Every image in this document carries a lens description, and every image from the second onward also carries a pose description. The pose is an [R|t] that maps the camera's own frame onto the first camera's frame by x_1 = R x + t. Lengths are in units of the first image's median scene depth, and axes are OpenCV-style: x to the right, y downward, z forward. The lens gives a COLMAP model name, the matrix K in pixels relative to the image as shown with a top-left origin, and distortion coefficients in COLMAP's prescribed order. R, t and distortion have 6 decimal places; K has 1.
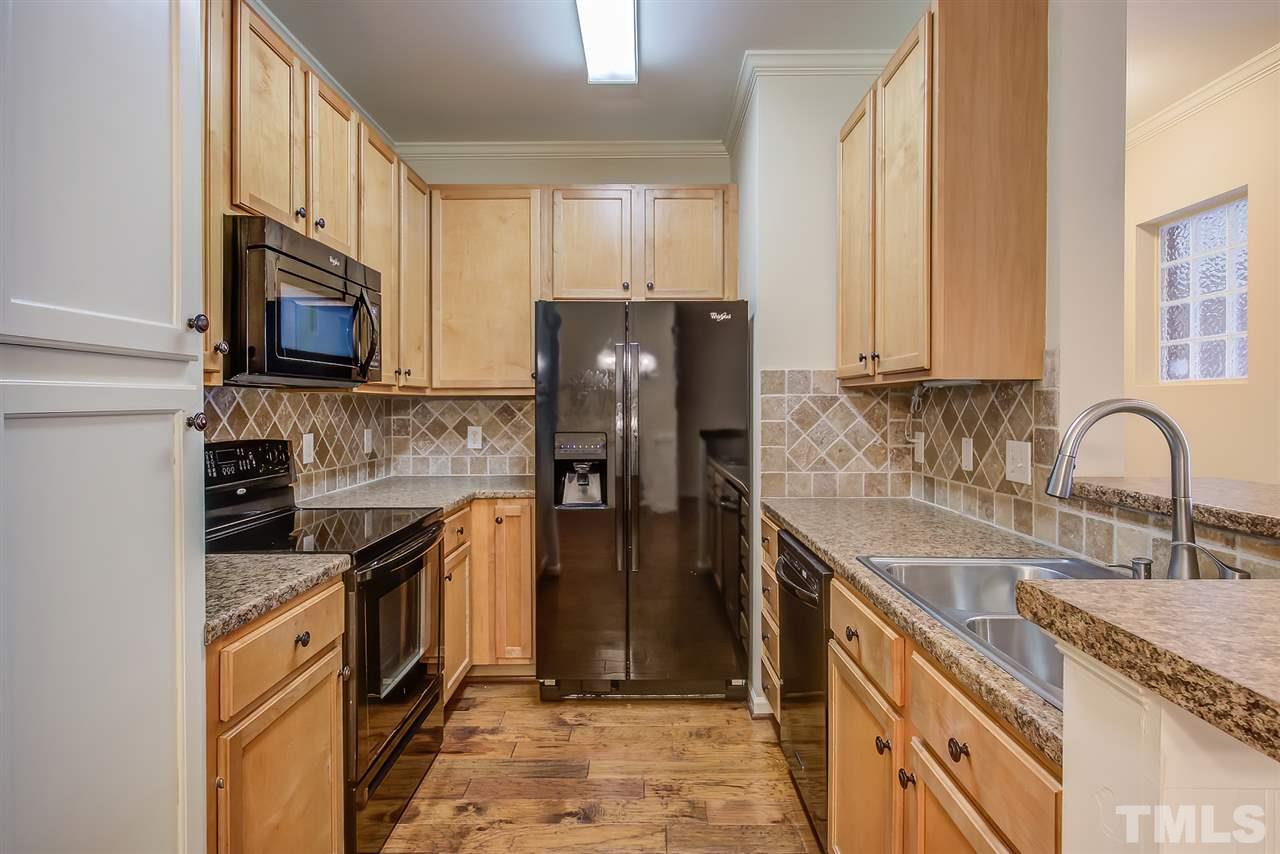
lens RADIAL K [[655.0, 0, 641.9], [0, 655.0, 409.5], [0, 0, 1]] dist [-0.001486, -0.000445]
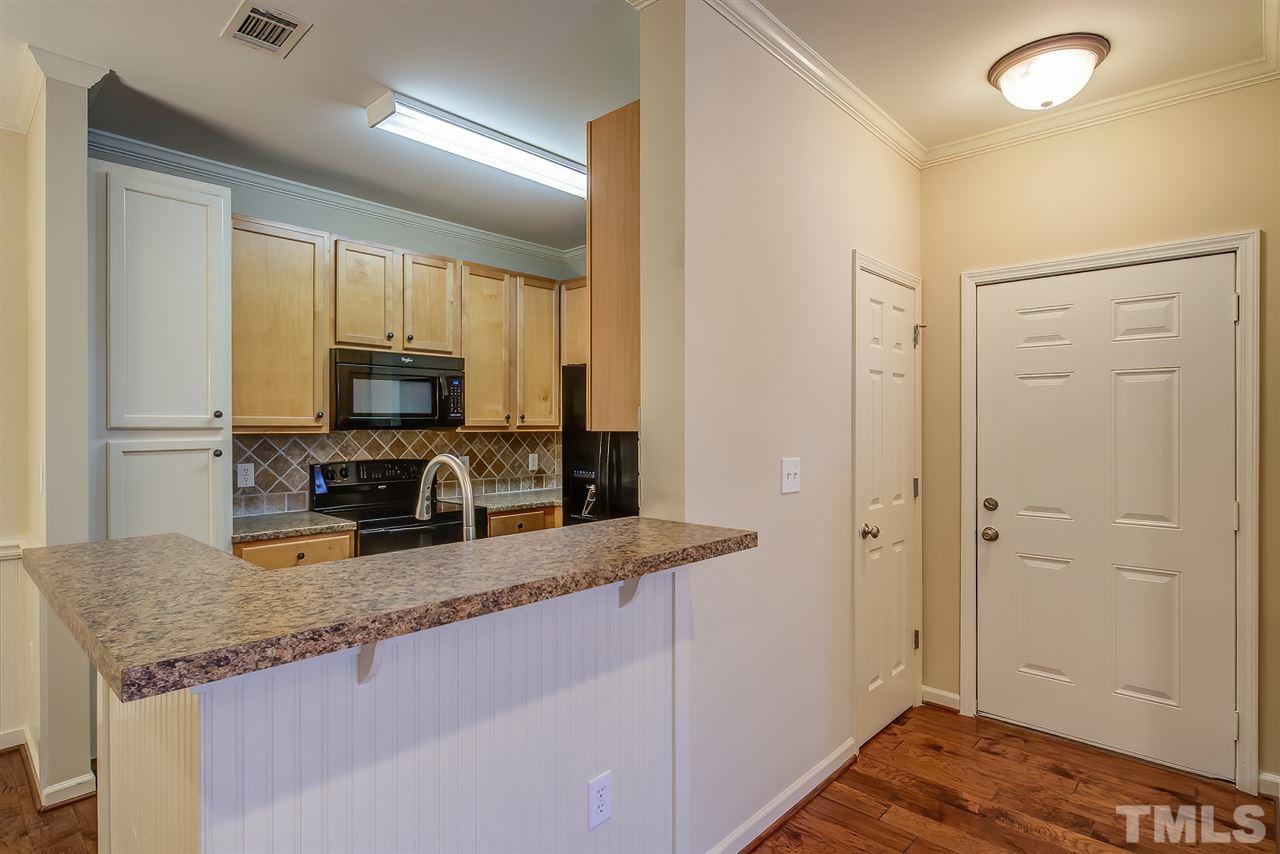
lens RADIAL K [[659.3, 0, 650.5], [0, 659.3, 425.3], [0, 0, 1]] dist [0.000083, 0.000130]
pose [[0.744176, 0.001527, -0.667982, 1.119897], [-0.005504, 0.999977, -0.003845, -0.043645], [0.667961, 0.006538, 0.744168, 0.110875]]
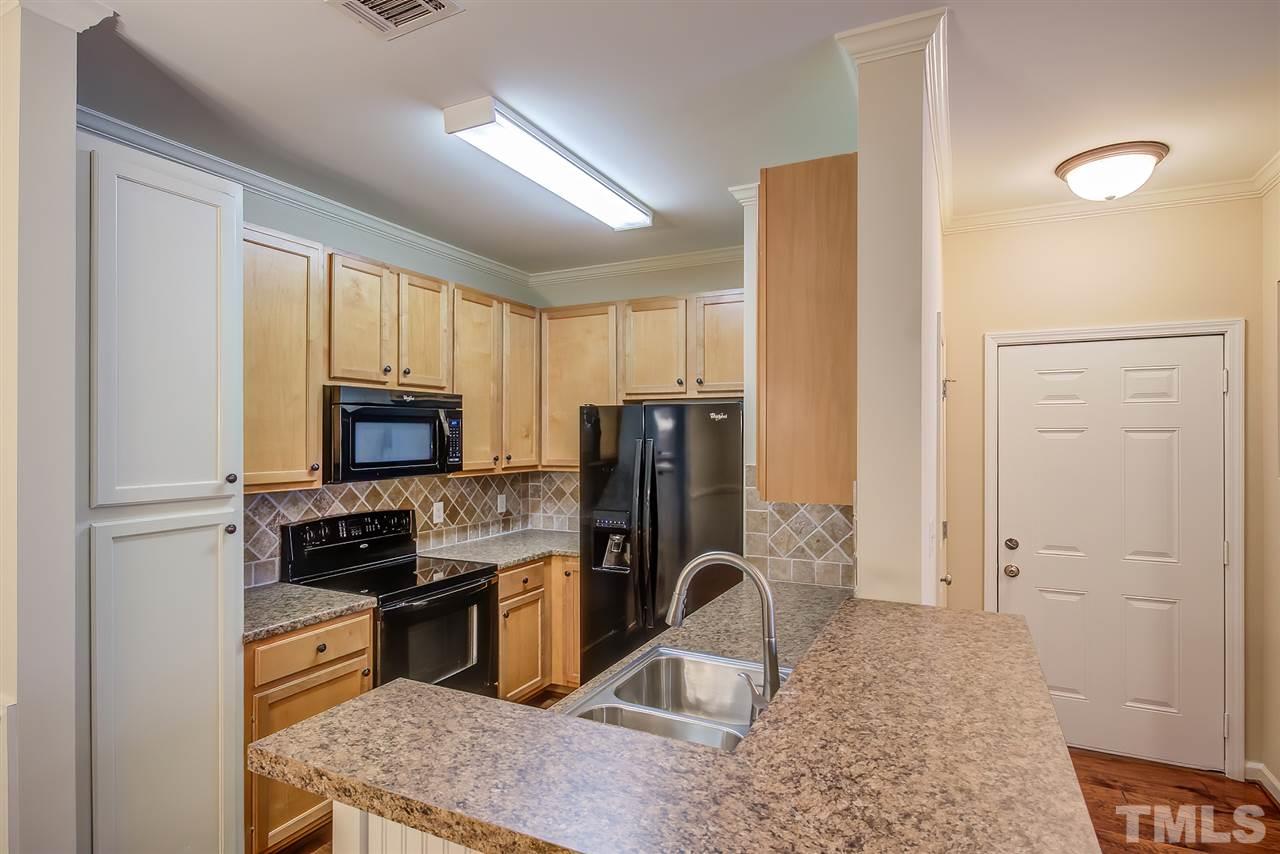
lens RADIAL K [[651.5, 0, 655.4], [0, 651.5, 433.7], [0, 0, 1]] dist [0.002010, 0.000287]
pose [[0.904402, 0.001248, -0.426680, 0.636315], [-0.004762, 0.999963, -0.007169, -0.126922], [0.426655, 0.008515, 0.904374, -0.105127]]
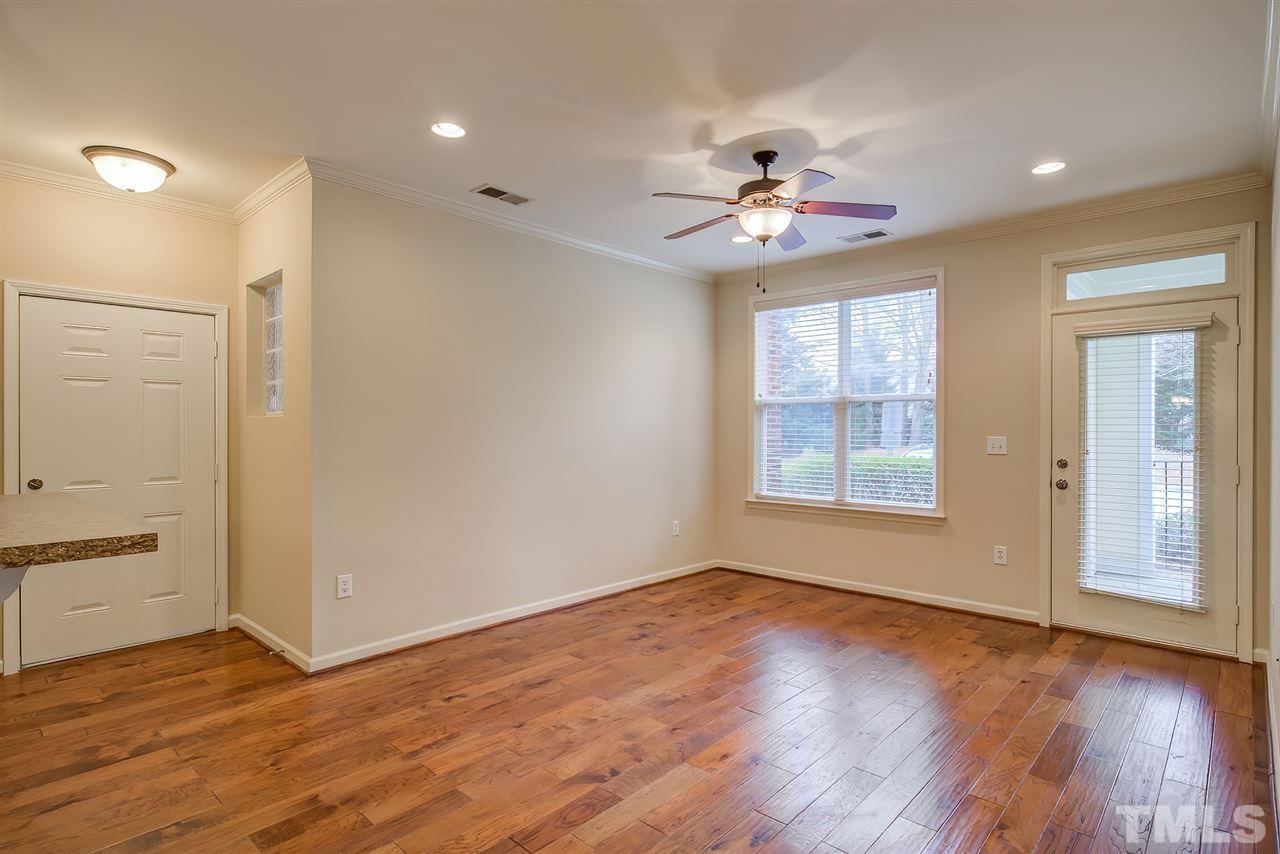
lens RADIAL K [[659.7, 0, 641.4], [0, 659.7, 428.2], [0, 0, 1]] dist [0.001076, 0.000029]
pose [[0.669564, 0.000066, 0.742754, 0.533136], [0.005702, 0.999970, -0.005228, -0.008100], [-0.742732, 0.007736, 0.669544, -0.566137]]
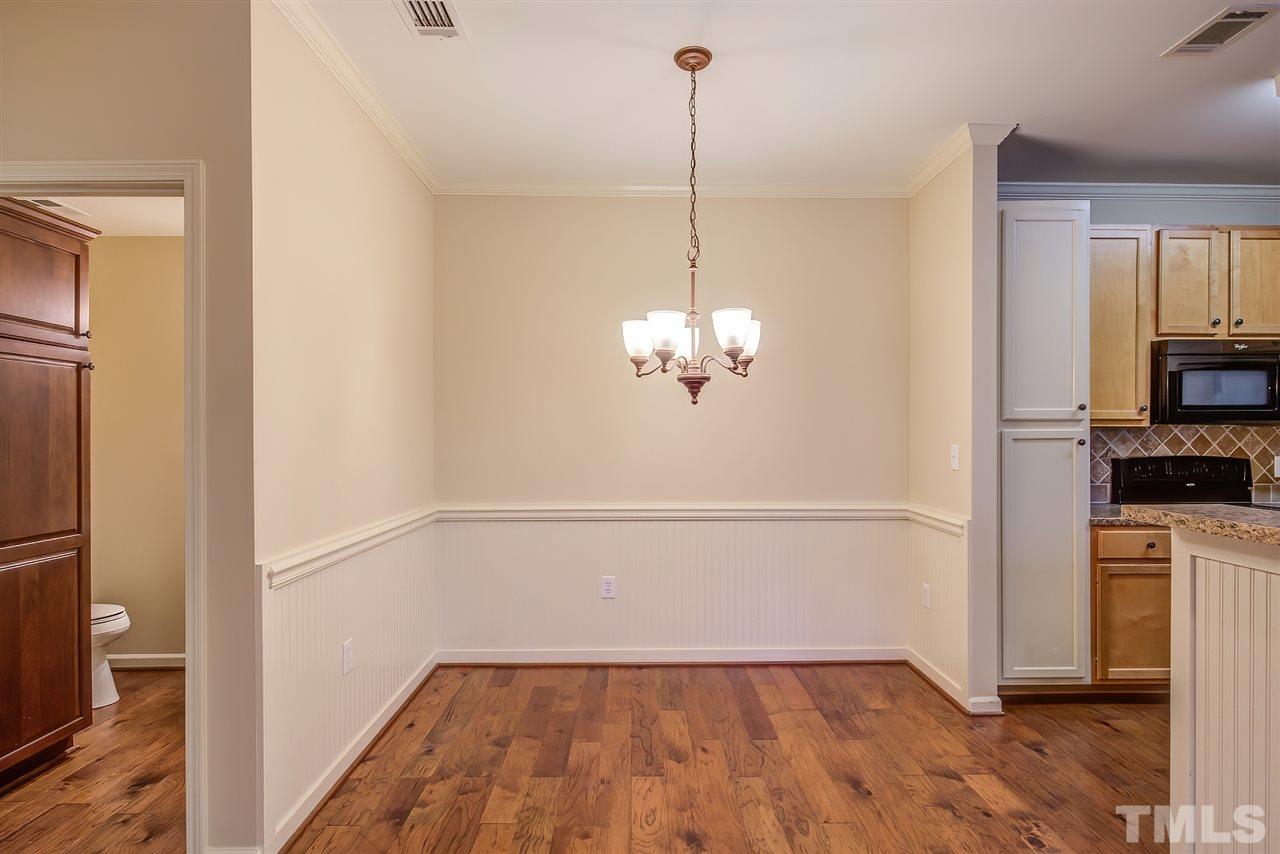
lens RADIAL K [[667.5, 0, 644.7], [0, 667.5, 431.9], [0, 0, 1]] dist [0.002528, 0.001664]
pose [[0.027536, 0.003441, -0.999615, 1.051087], [-0.008345, 0.999960, 0.003212, -0.009258], [0.999586, 0.008254, 0.027563, -0.466781]]
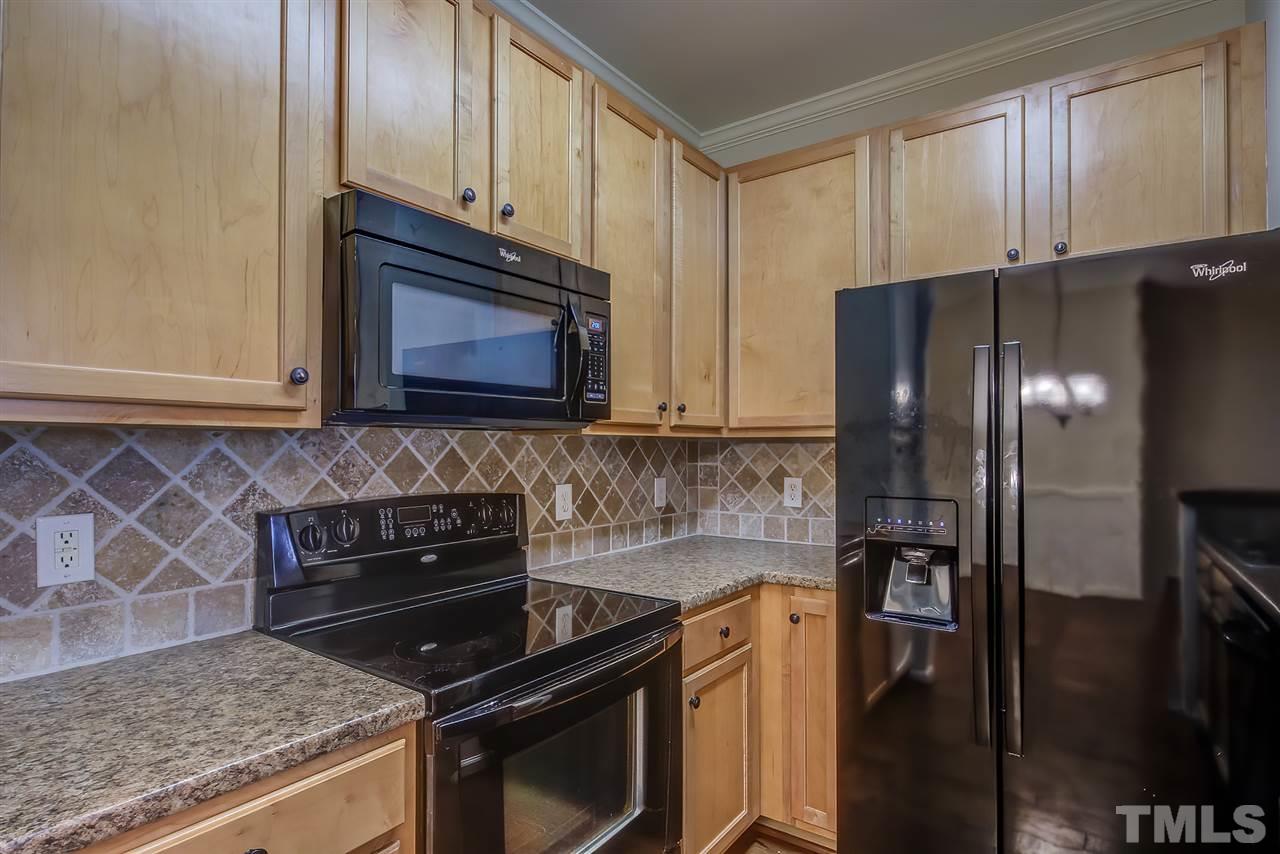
lens RADIAL K [[651.3, 0, 655.5], [0, 651.3, 439.5], [0, 0, 1]] dist [0.005607, 0.000363]
pose [[0.821095, -0.002737, -0.570785, 0.070817], [-0.005769, 0.999898, -0.013094, -0.011915], [0.570762, 0.014044, 0.820995, 0.466059]]
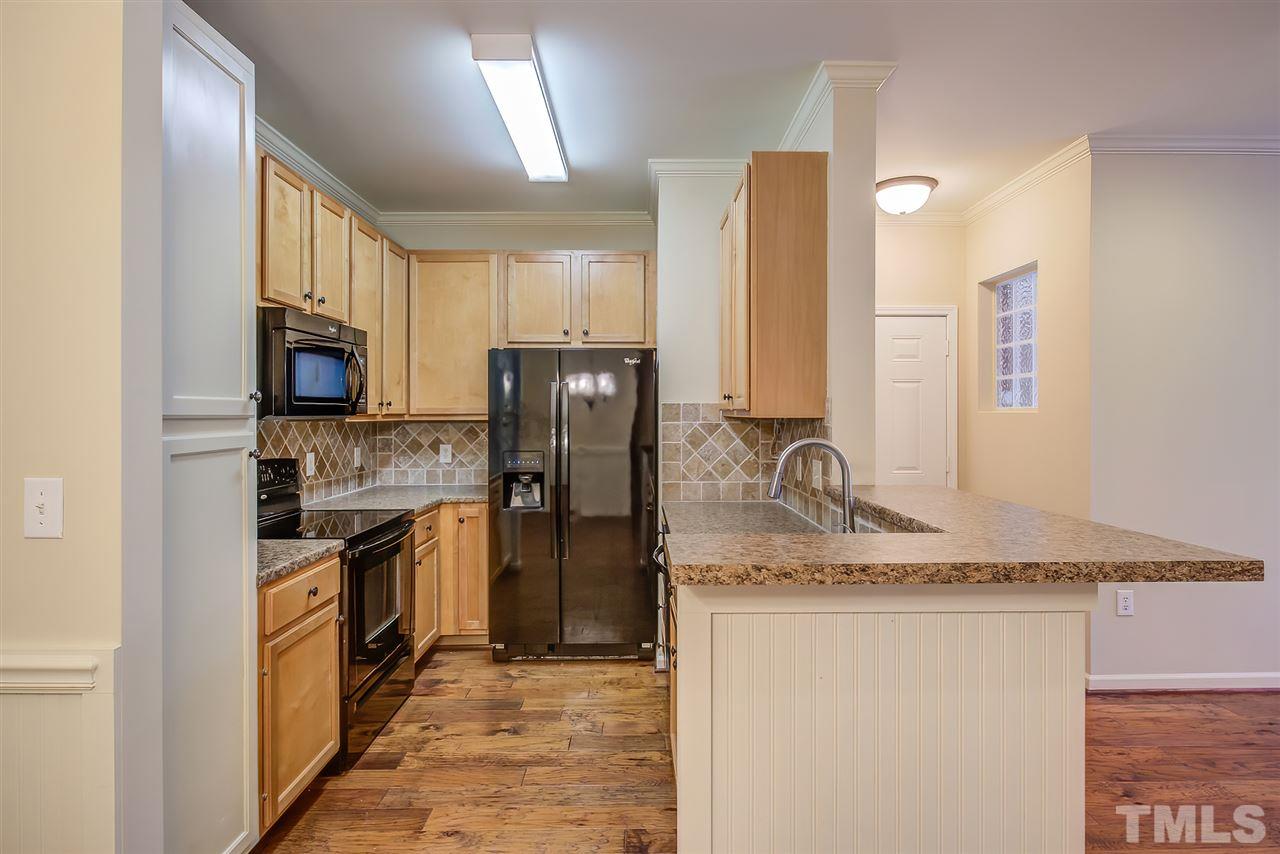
lens RADIAL K [[654.8, 0, 642.6], [0, 654.8, 415.8], [0, 0, 1]] dist [-0.001732, 0.000250]
pose [[0.999922, -0.000564, 0.012457, 0.152815], [0.000610, 0.999993, -0.003708, -0.036515], [-0.012455, 0.003715, 0.999916, -0.354626]]
